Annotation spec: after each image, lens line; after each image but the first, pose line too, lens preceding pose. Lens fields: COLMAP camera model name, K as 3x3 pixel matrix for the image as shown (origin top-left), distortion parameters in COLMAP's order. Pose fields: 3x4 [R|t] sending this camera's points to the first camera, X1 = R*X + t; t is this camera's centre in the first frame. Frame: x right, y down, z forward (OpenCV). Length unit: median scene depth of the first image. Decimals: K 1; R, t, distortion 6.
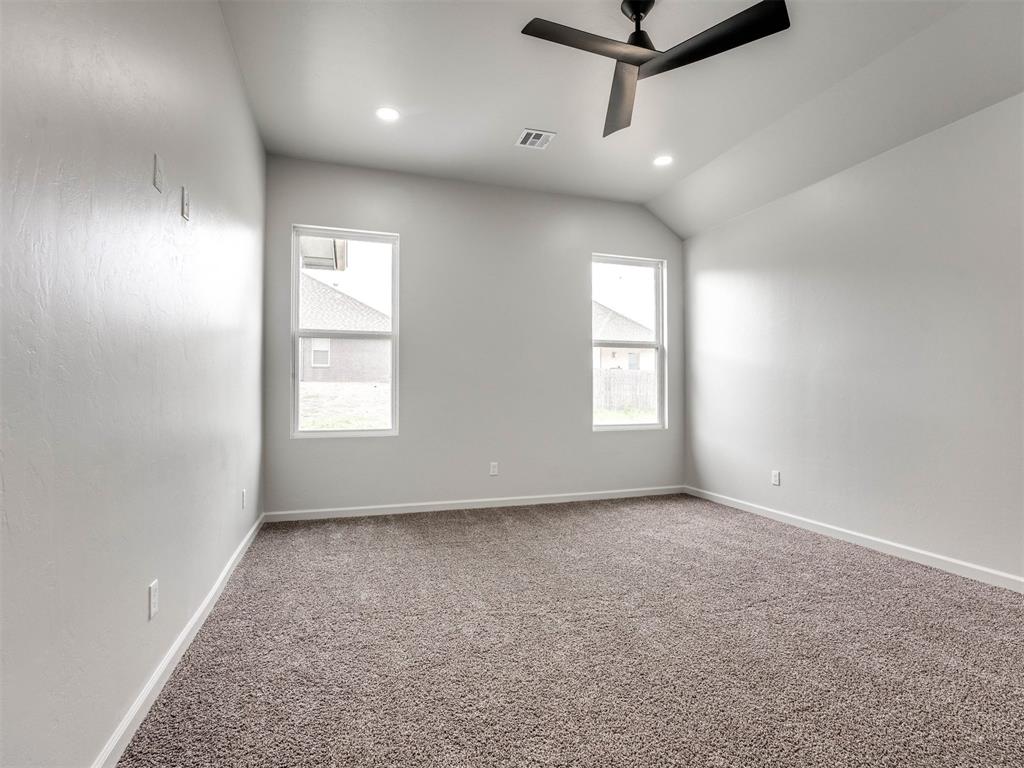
lens RADIAL K [[467.5, 0, 482.7], [0, 467.5, 384.4], [0, 0, 1]] dist [-0.029316, 0.000187]
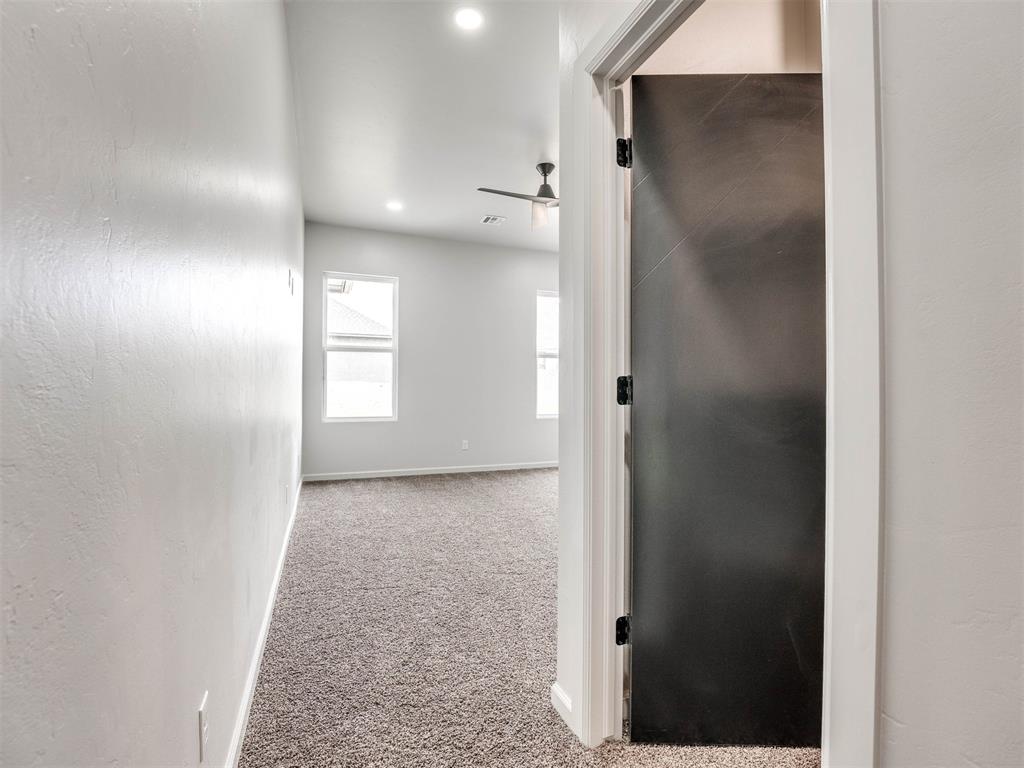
lens RADIAL K [[467.5, 0, 482.7], [0, 467.5, 384.4], [0, 0, 1]] dist [-0.029316, 0.000187]
pose [[0.999054, 0.003745, 0.043336, 0.016508], [-0.003876, 0.999988, 0.002951, -0.006109], [-0.043324, -0.003116, 0.999056, -0.455606]]
